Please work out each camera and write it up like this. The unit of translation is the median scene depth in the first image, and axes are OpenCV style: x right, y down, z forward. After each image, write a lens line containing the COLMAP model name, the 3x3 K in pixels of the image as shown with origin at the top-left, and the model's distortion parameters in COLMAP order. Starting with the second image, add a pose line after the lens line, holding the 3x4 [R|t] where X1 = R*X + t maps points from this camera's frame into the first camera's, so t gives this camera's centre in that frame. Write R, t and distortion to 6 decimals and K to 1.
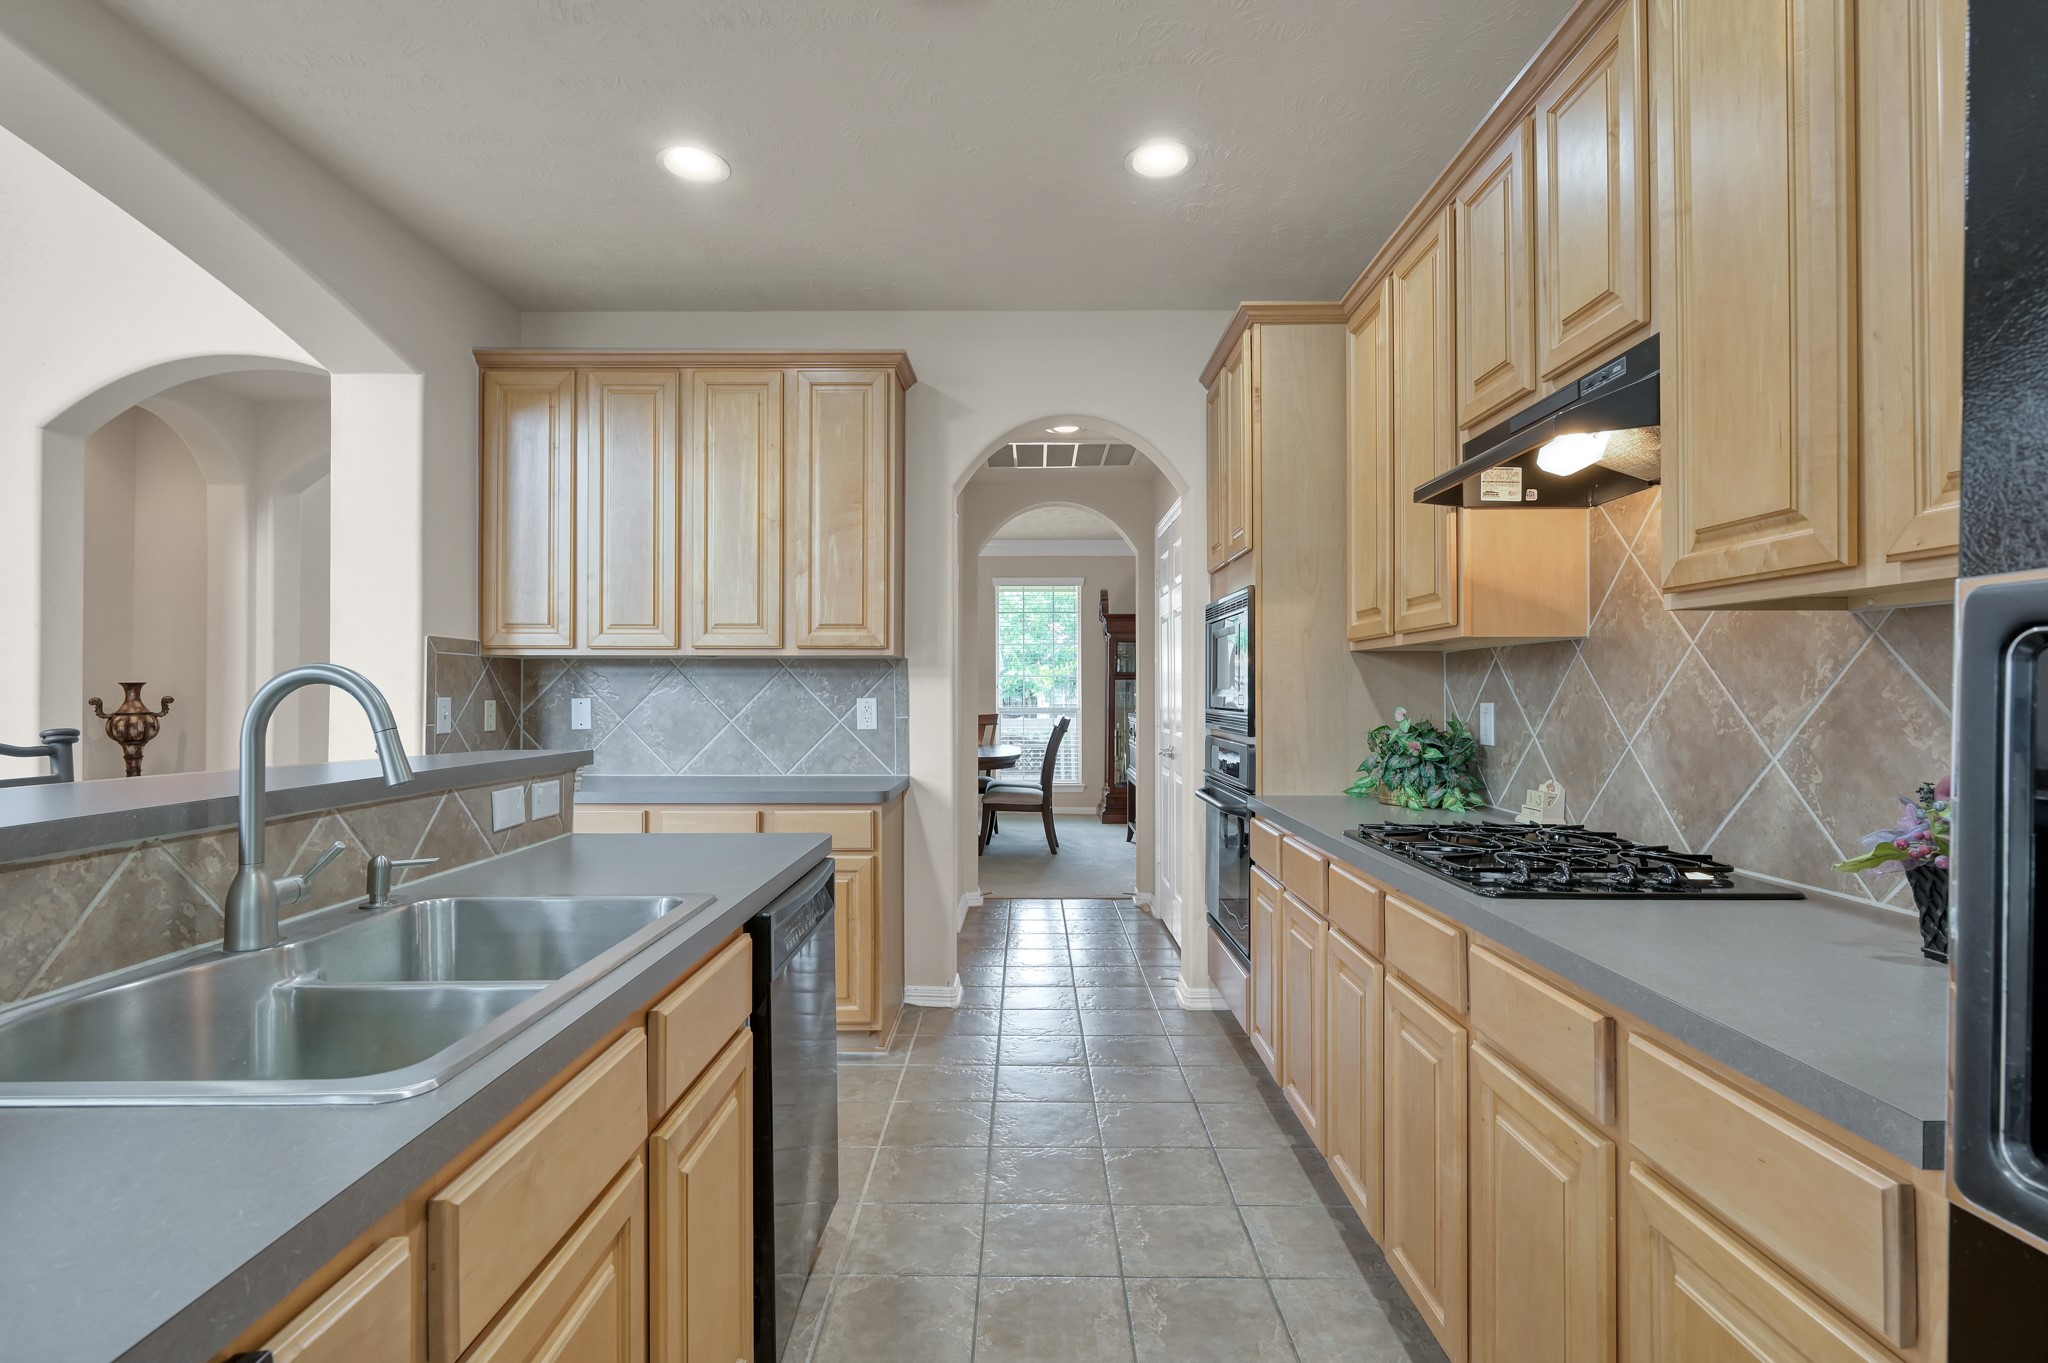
lens RADIAL K [[1011.9, 0, 1016.4], [0, 1011.9, 680.3], [0, 0, 1]] dist [0.000290, 0.000580]
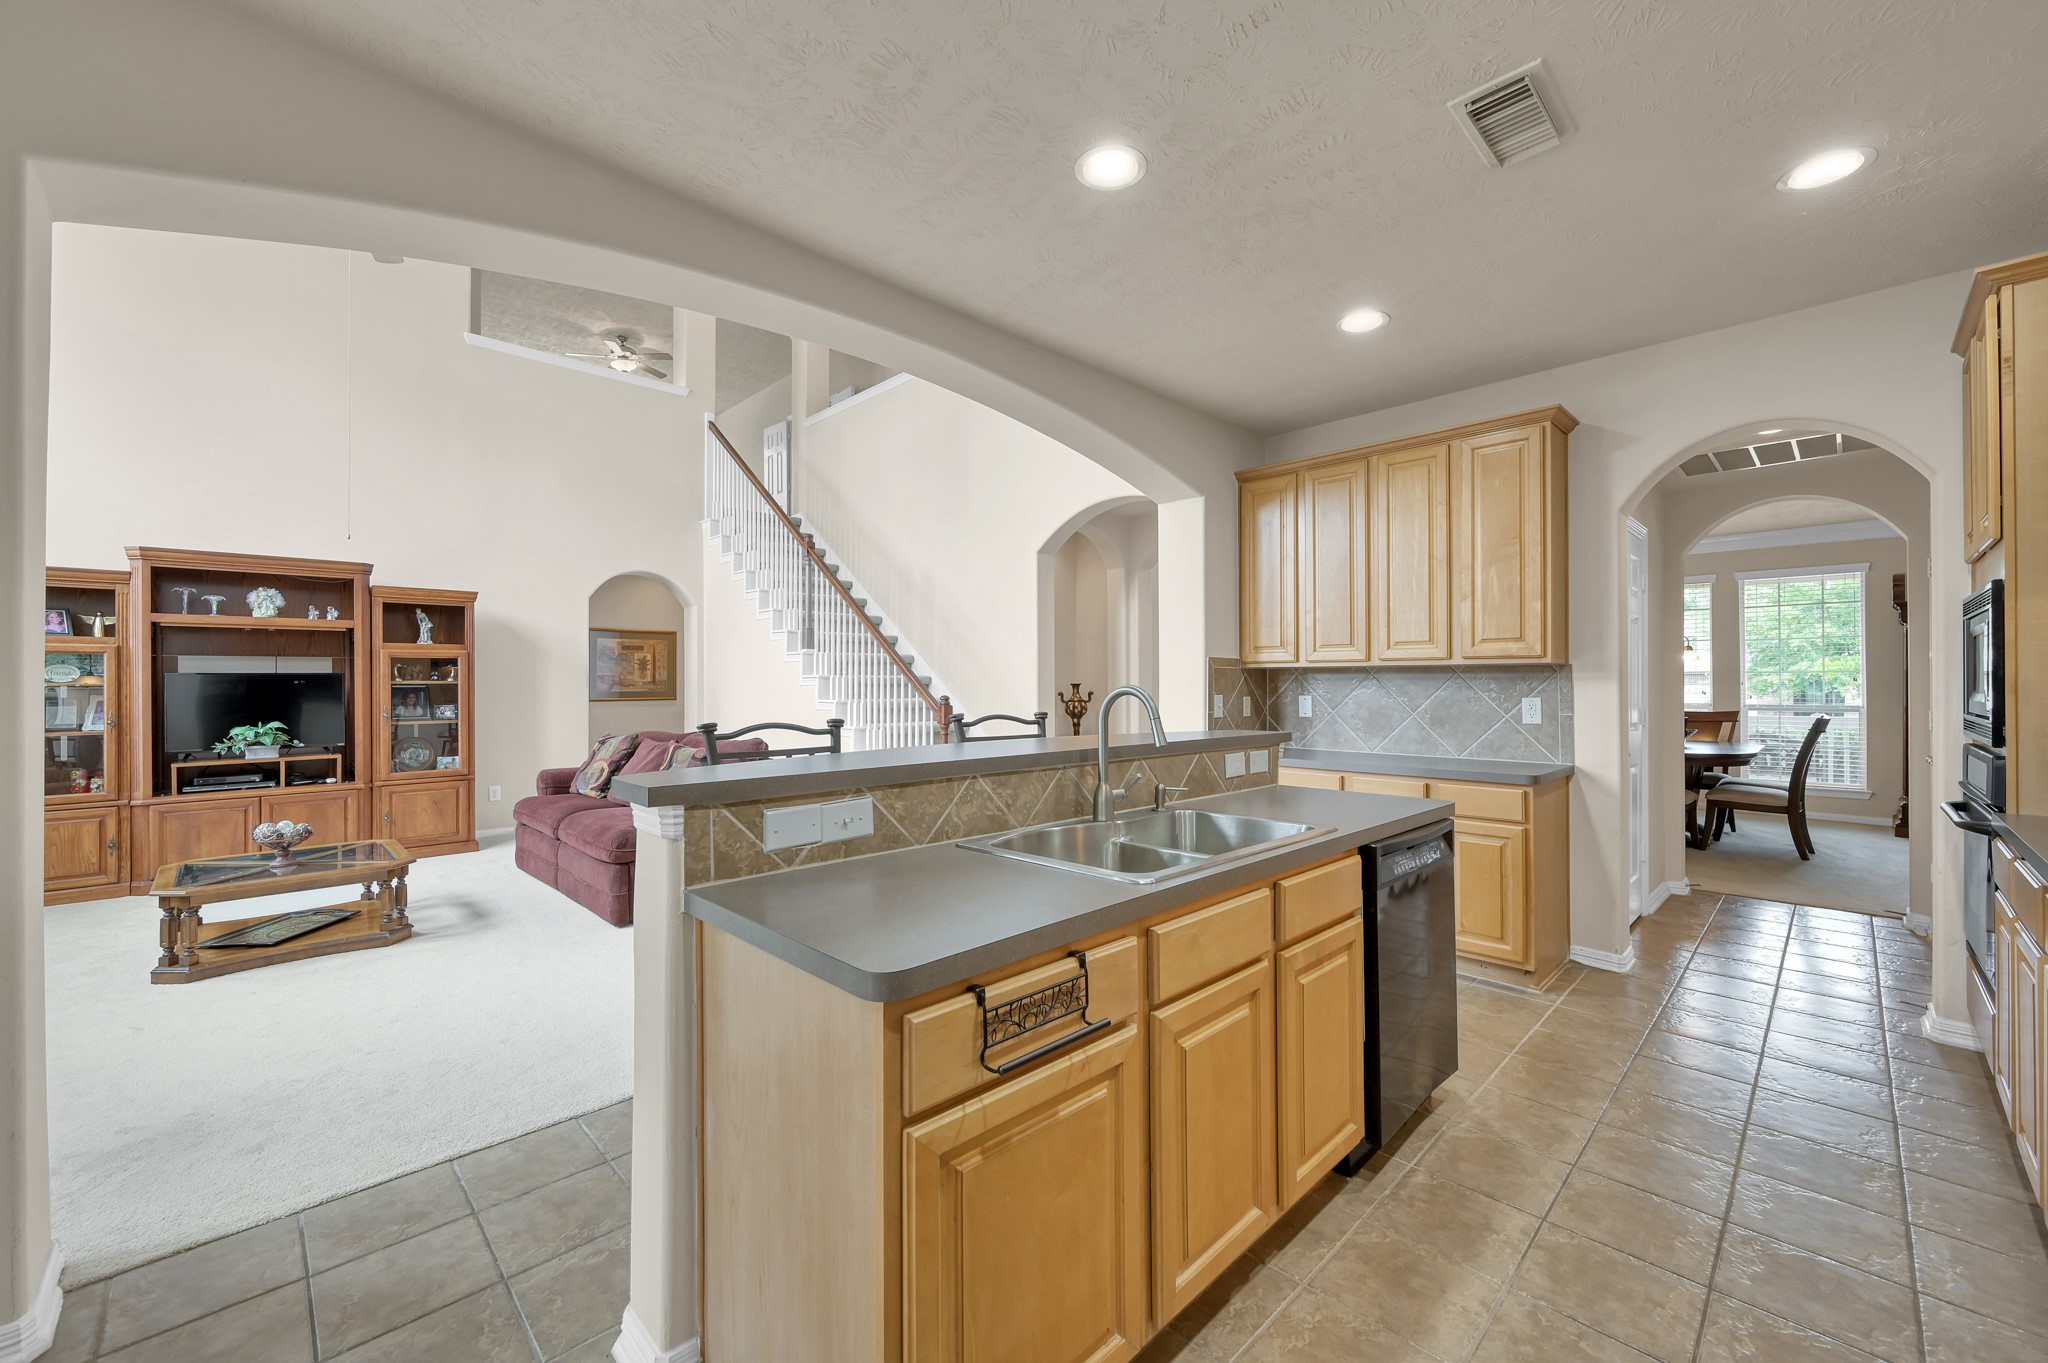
lens RADIAL K [[804.4, 0, 1026.1], [0, 804.4, 677.6], [0, 0, 1]] dist [0.003064, -0.000492]
pose [[0.704777, -0.006579, -0.709398, 0.115553], [0.008883, 0.999960, -0.000449, -0.011956], [0.709373, -0.005985, 0.704808, -0.105184]]
